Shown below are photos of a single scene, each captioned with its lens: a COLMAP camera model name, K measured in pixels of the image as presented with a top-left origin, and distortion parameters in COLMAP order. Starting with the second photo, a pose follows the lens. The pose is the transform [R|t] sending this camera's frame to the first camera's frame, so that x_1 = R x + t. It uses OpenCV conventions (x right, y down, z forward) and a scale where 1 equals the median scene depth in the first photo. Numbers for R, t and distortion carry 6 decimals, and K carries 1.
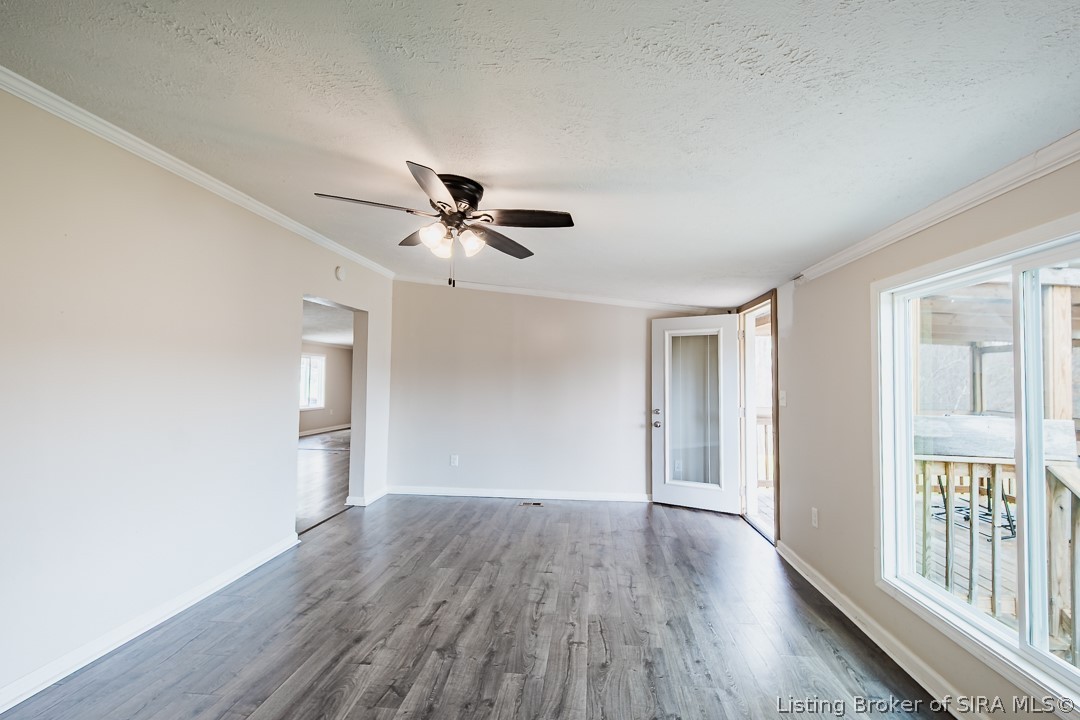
lens RADIAL K [[495.6, 0, 545.0], [0, 495.6, 358.2], [0, 0, 1]] dist [-0.001506, -0.001070]
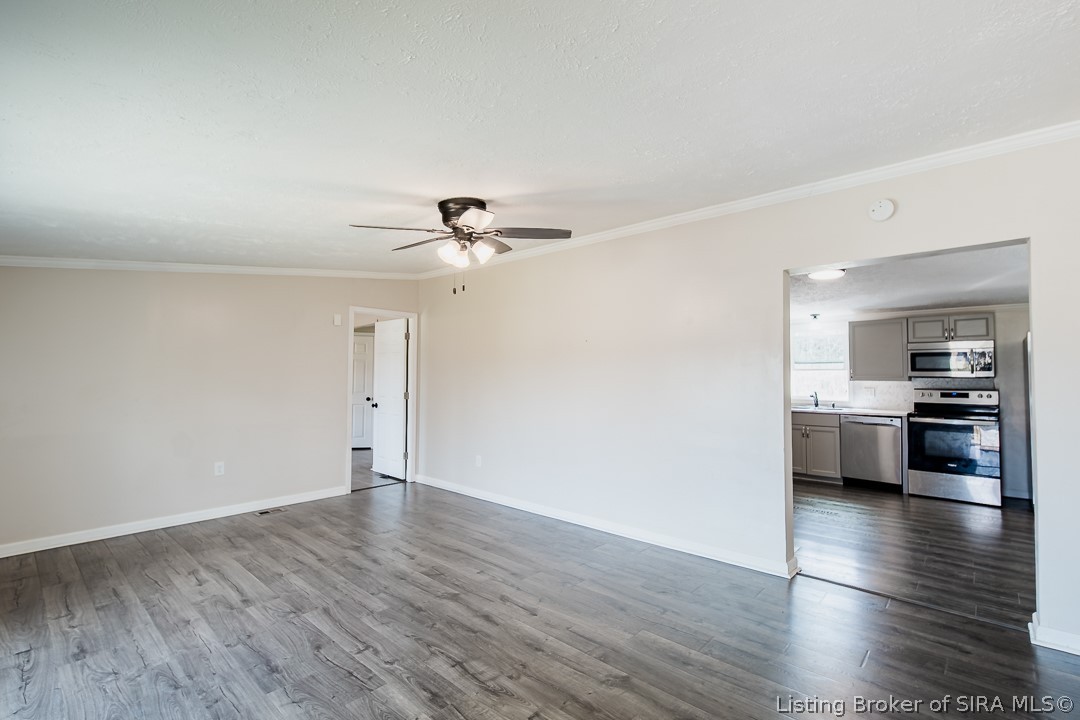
lens RADIAL K [[495.6, 0, 545.0], [0, 495.6, 358.2], [0, 0, 1]] dist [-0.001506, -0.001070]
pose [[-0.596443, -0.035777, -0.801857, 0.615771], [0.021731, 0.997920, -0.060690, 0.085264], [0.802361, -0.053623, -0.594425, 1.820788]]
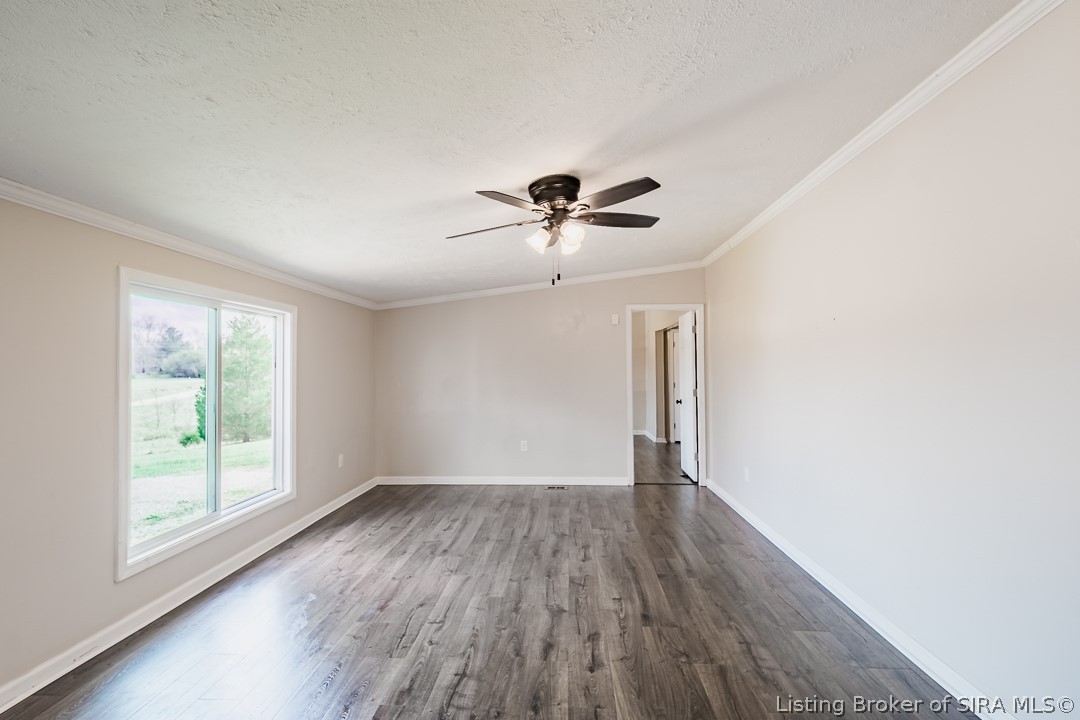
lens RADIAL K [[479.9, 0, 540.0], [0, 479.9, 360.0], [0, 0, 1]] dist [0.004005, -0.000007]
pose [[-0.999425, -0.001400, -0.033872, -0.116512], [0.000501, 0.998427, -0.056059, 0.081017], [0.033897, -0.056044, -0.997853, 1.994587]]
